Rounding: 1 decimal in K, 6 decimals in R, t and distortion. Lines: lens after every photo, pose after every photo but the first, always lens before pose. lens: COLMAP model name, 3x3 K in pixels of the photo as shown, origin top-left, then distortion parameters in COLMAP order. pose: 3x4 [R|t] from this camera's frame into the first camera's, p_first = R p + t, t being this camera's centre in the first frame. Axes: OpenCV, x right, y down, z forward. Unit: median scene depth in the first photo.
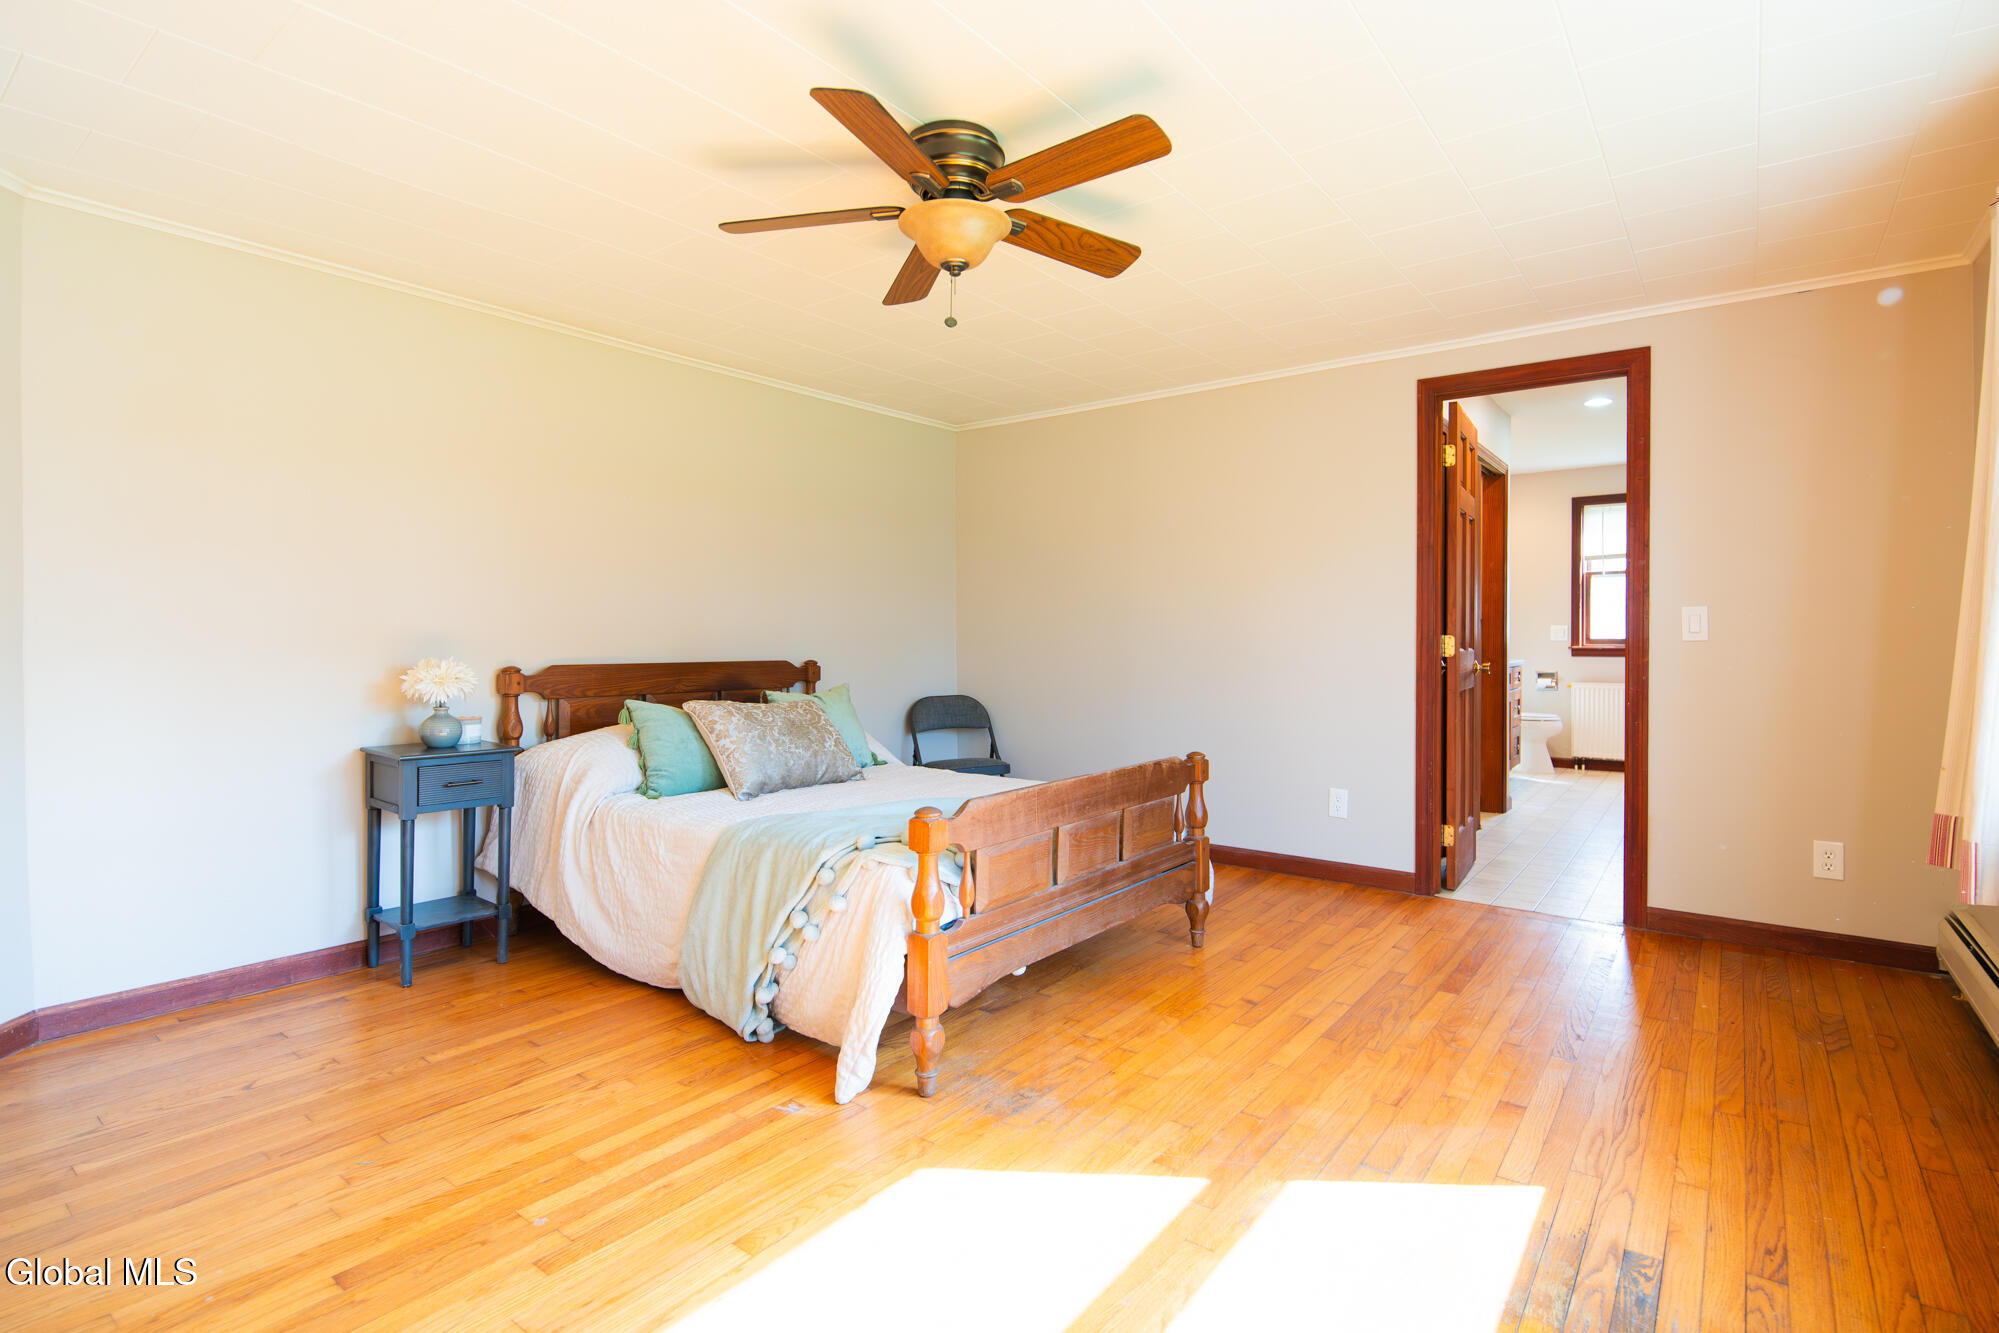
lens RADIAL K [[976.5, 0, 1002.3], [0, 976.5, 652.3], [0, 0, 1]] dist [-0.003040, -0.000473]
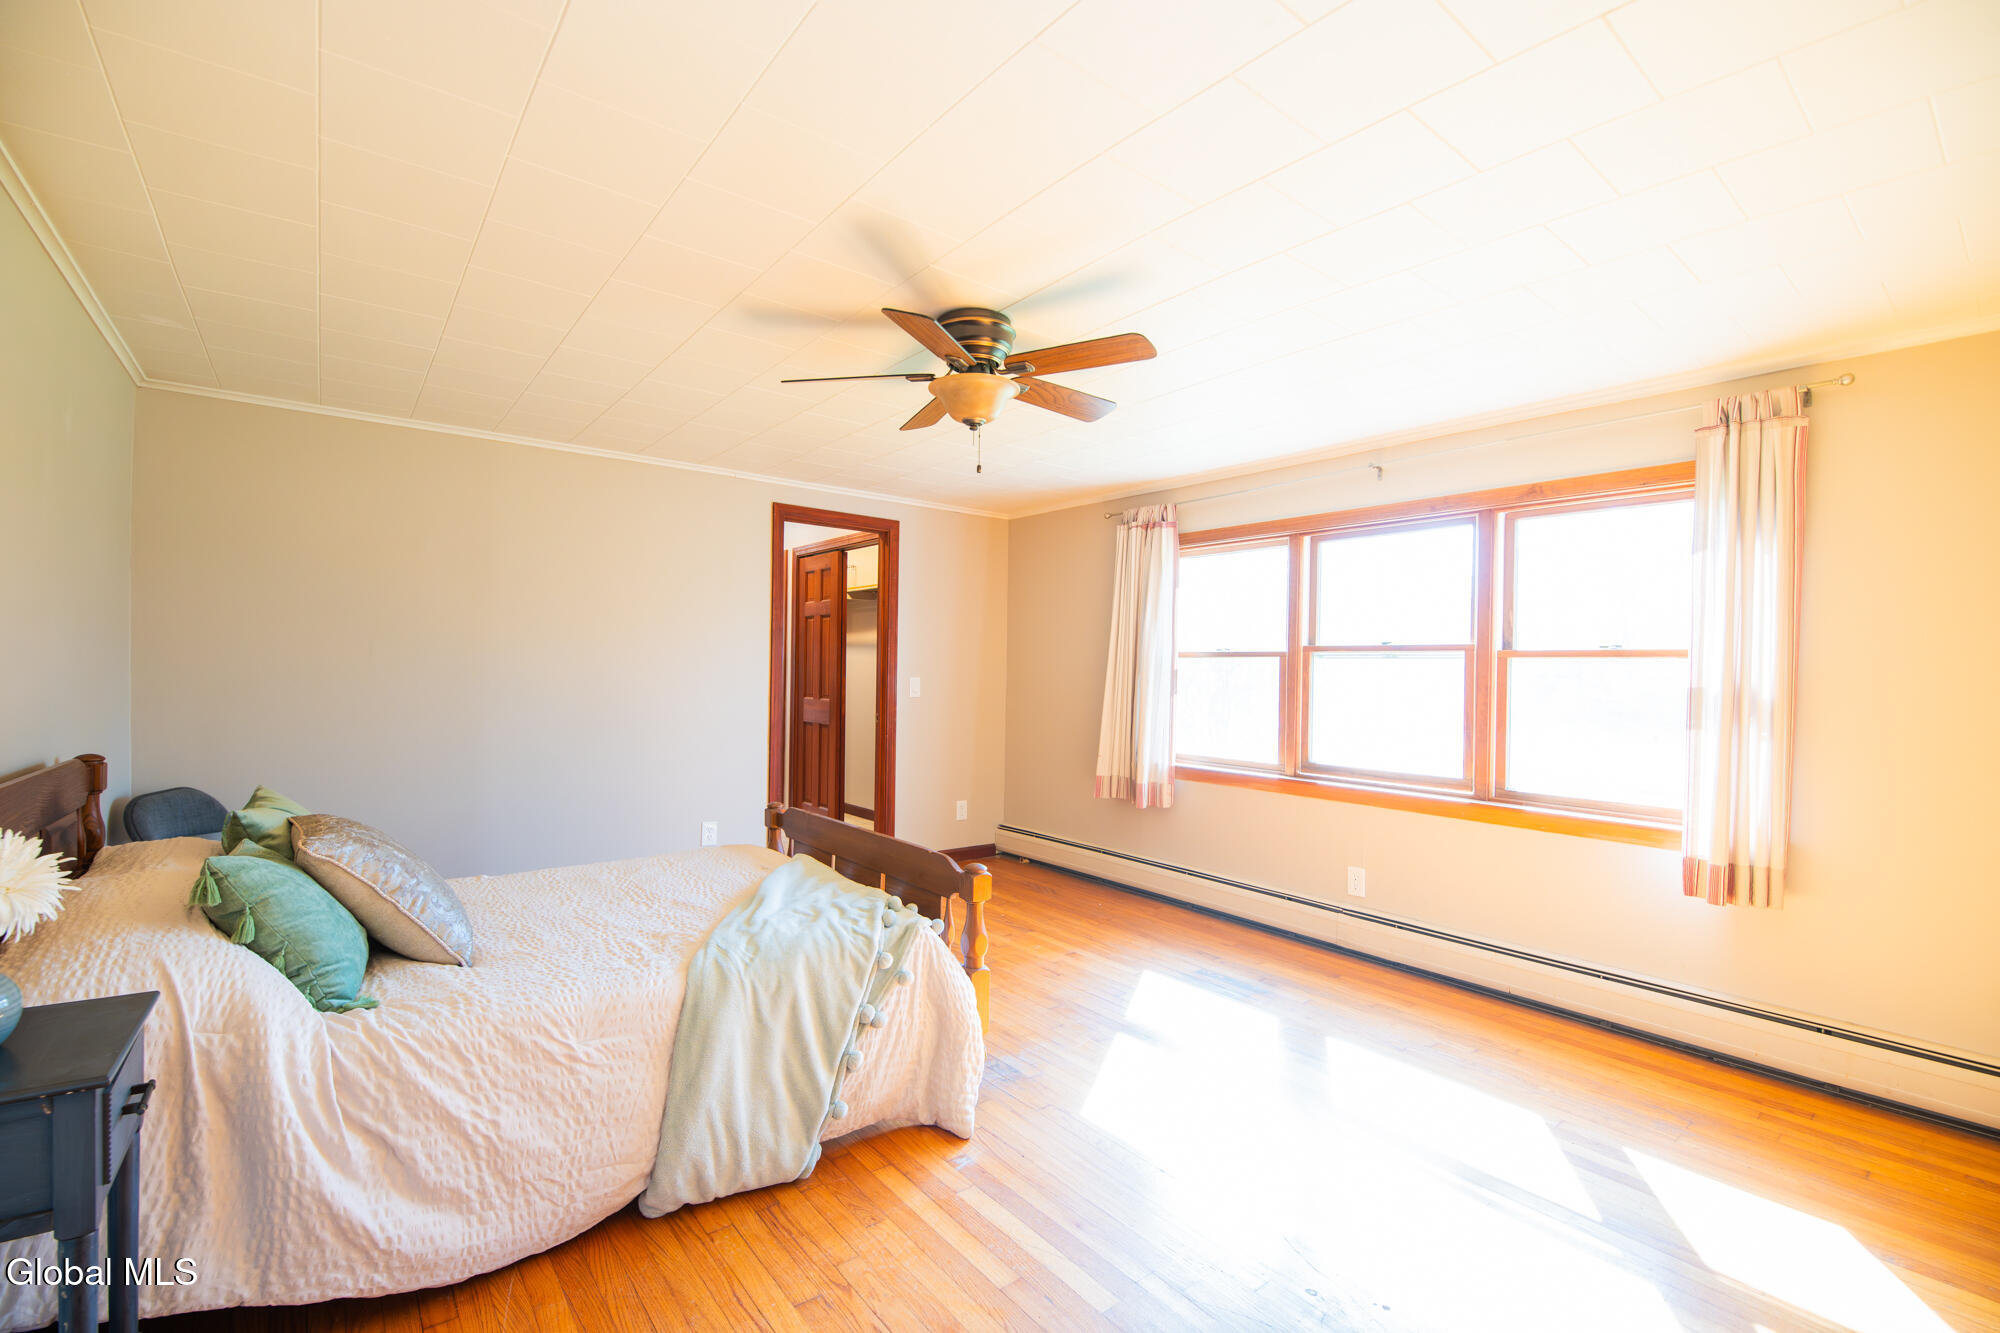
lens RADIAL K [[882.9, 0, 1000.0], [0, 882.9, 666.5], [0, 0, 1]] dist [-0.019440, -0.000844]
pose [[0.233351, 0.007299, 0.972365, -0.355624], [0.002075, 0.999966, -0.008004, -0.024330], [-0.972390, 0.003885, 0.233328, 0.222262]]
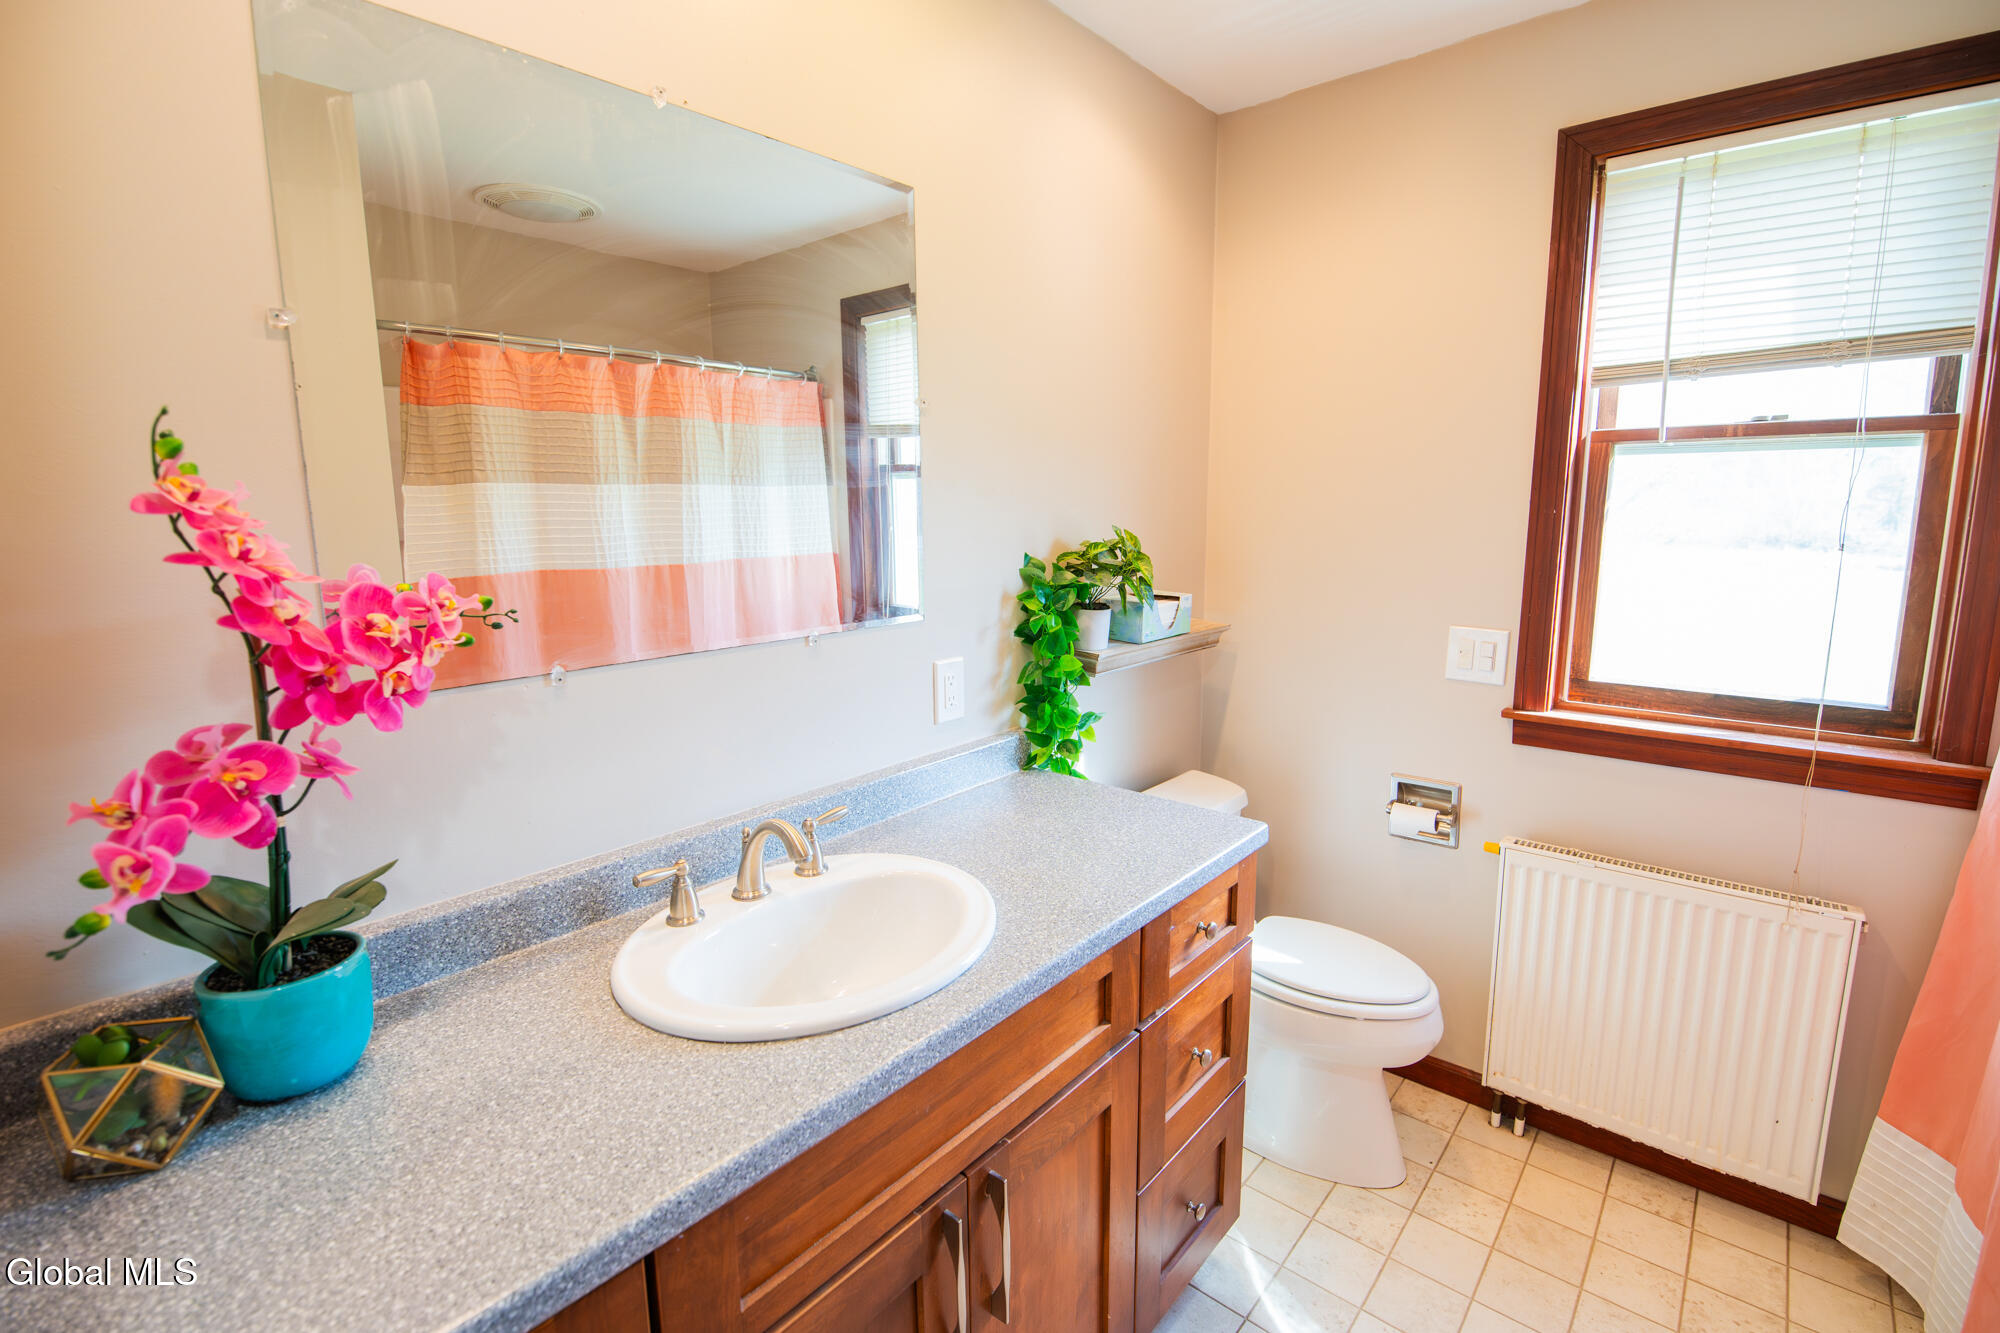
lens RADIAL K [[898.2, 0, 1003.7], [0, 898.2, 659.5], [0, 0, 1]] dist [-0.023088, -0.001185]
pose [[0.998259, 0.006566, -0.058622, 0.468407], [0.002273, 0.988766, 0.149453, -0.059387], [0.058945, -0.149326, 0.987029, 0.769341]]
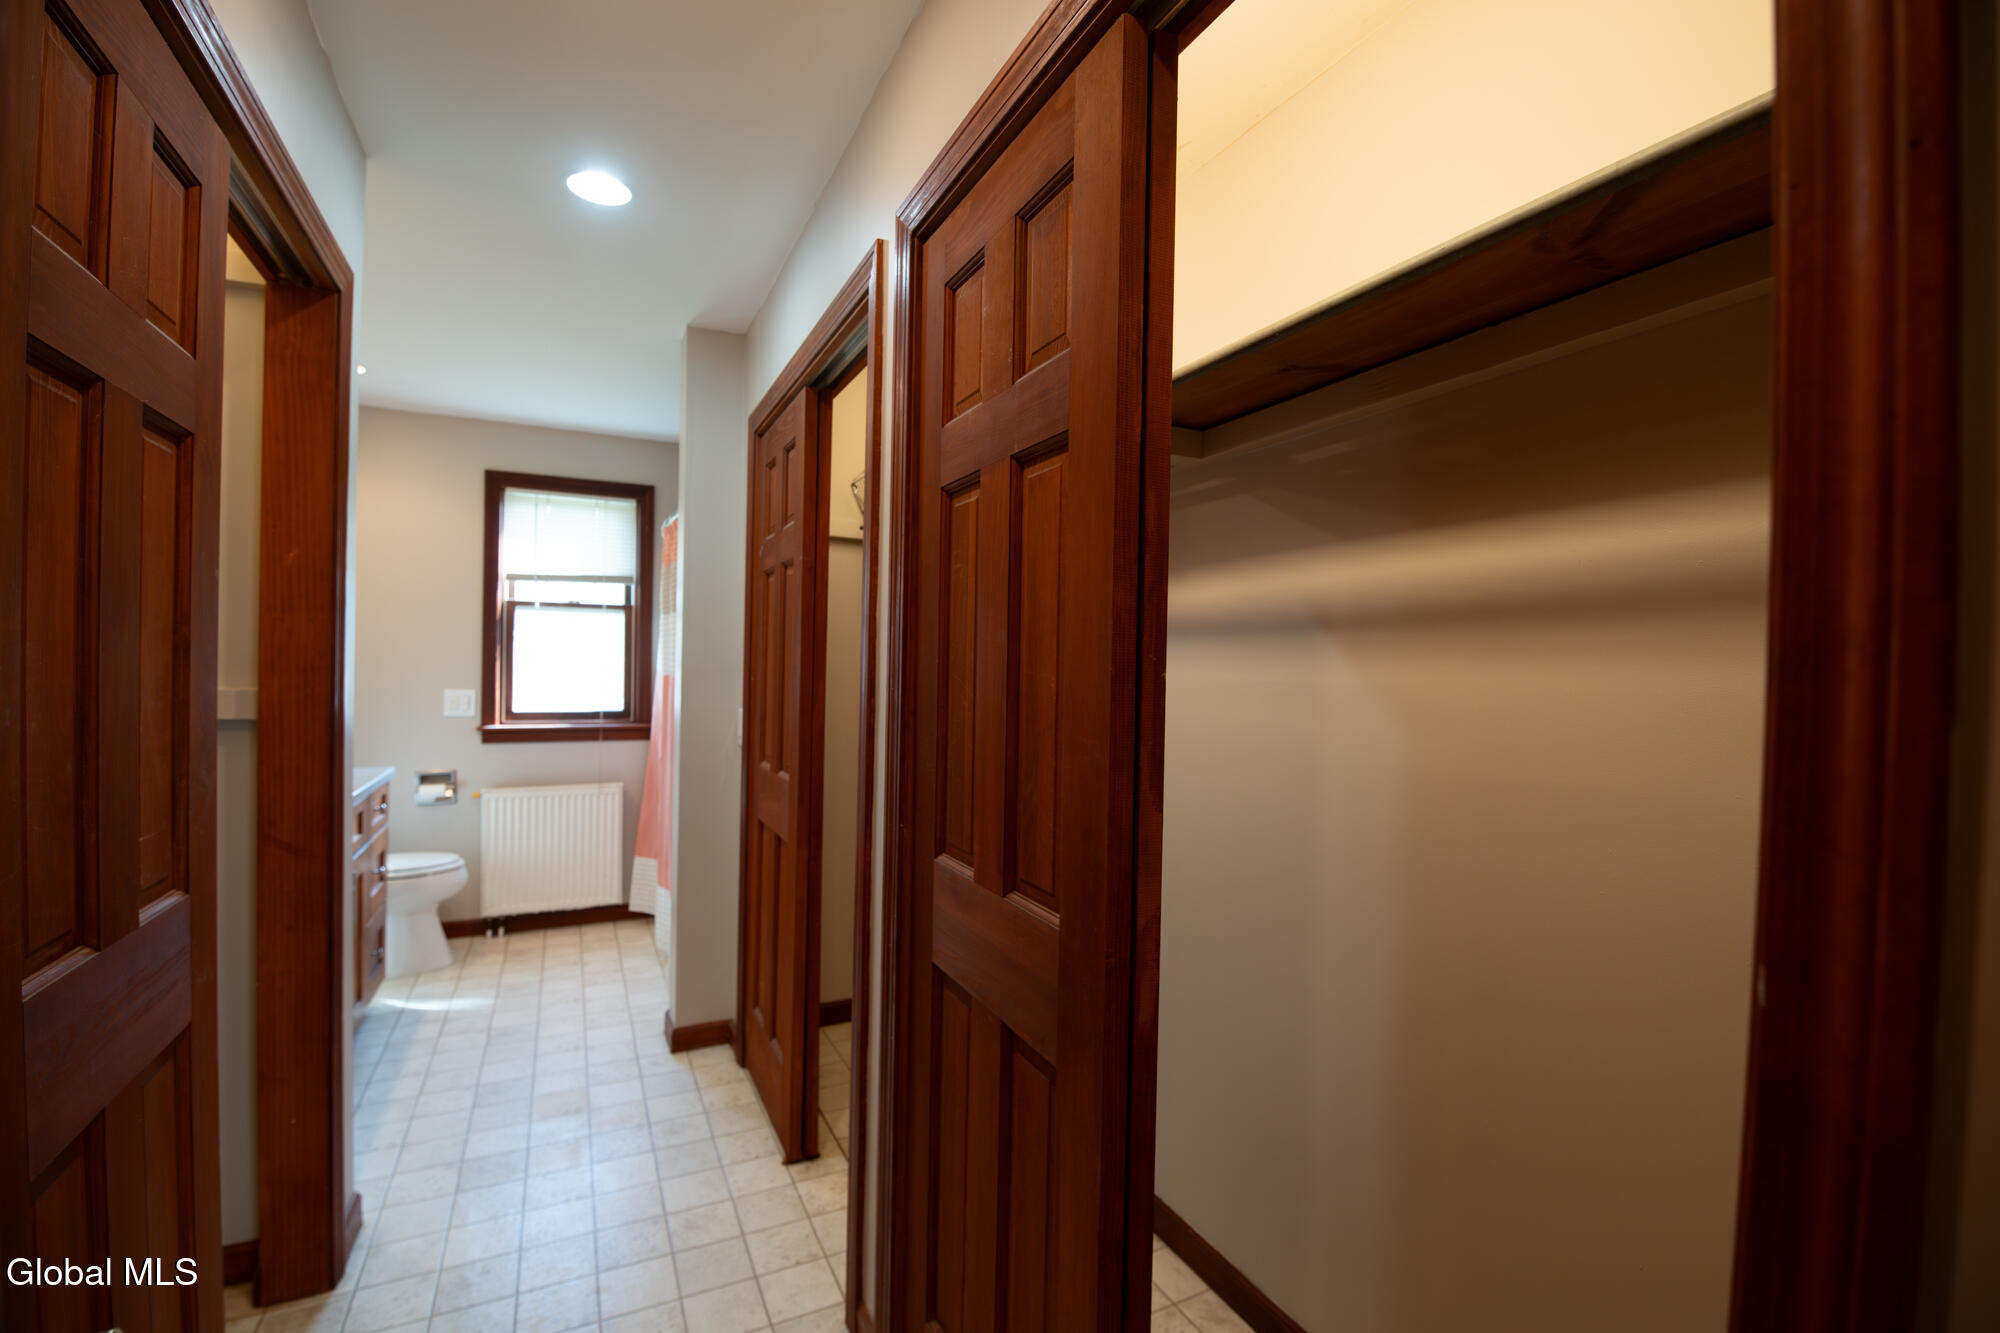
lens RADIAL K [[870.5, 0, 1003.6], [0, 870.5, 670.4], [0, 0, 1]] dist [-0.003903, -0.000470]
pose [[0.441248, 0.009835, 0.897331, 0.264661], [-0.005937, 0.999950, -0.008040, -0.038174], [-0.897366, -0.001780, 0.441284, 0.509208]]
